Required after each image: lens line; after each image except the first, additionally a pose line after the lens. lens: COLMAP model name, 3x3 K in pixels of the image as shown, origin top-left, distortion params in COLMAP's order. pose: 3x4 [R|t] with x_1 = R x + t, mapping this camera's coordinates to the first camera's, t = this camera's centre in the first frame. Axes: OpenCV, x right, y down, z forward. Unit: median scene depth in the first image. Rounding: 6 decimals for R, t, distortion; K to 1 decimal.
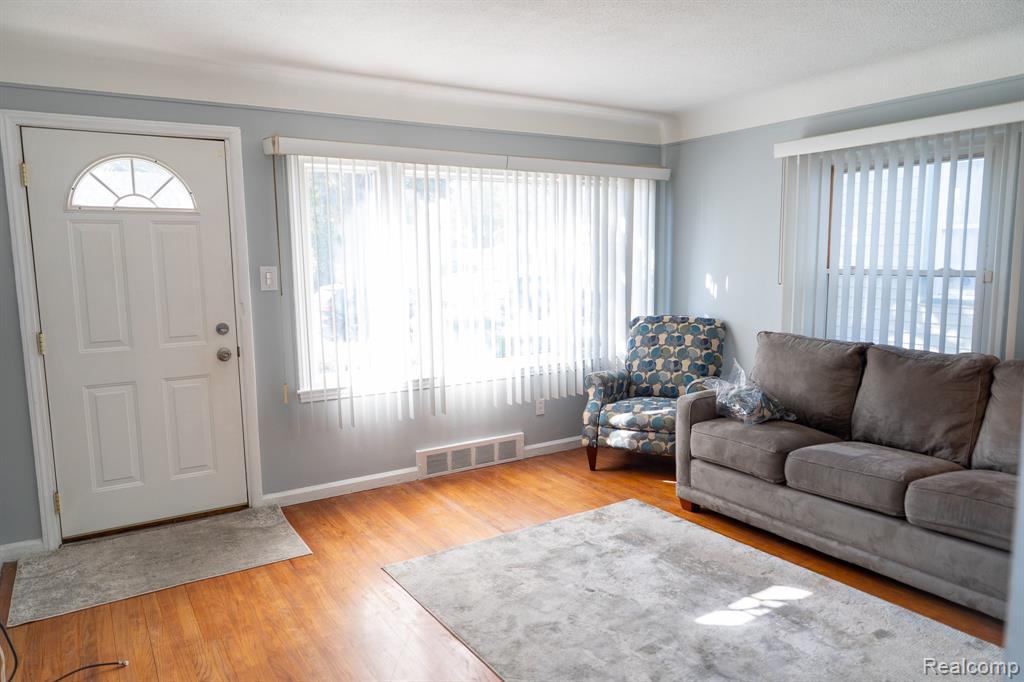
lens RADIAL K [[690.1, 0, 511.2], [0, 690.1, 347.8], [0, 0, 1]] dist [-0.005715, 0.002351]
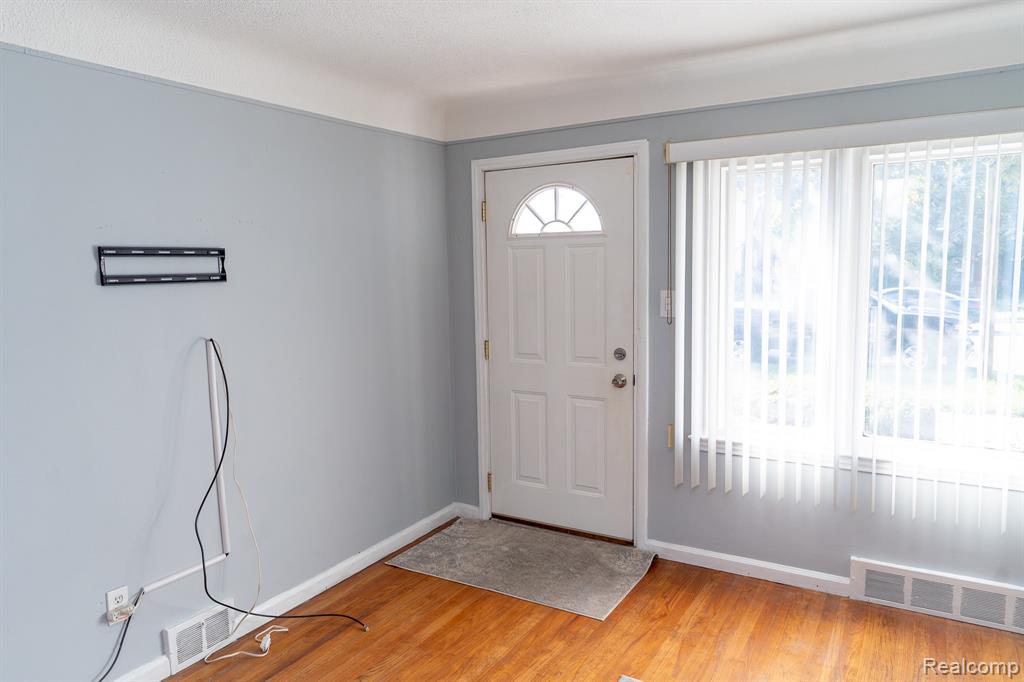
lens RADIAL K [[690.1, 0, 511.2], [0, 690.1, 347.8], [0, 0, 1]] dist [-0.005715, 0.002351]
pose [[0.448855, 0.109217, -0.886905, 0.371815], [-0.106737, 0.991950, 0.068133, -0.087469], [0.887207, 0.064084, 0.456899, 0.438297]]
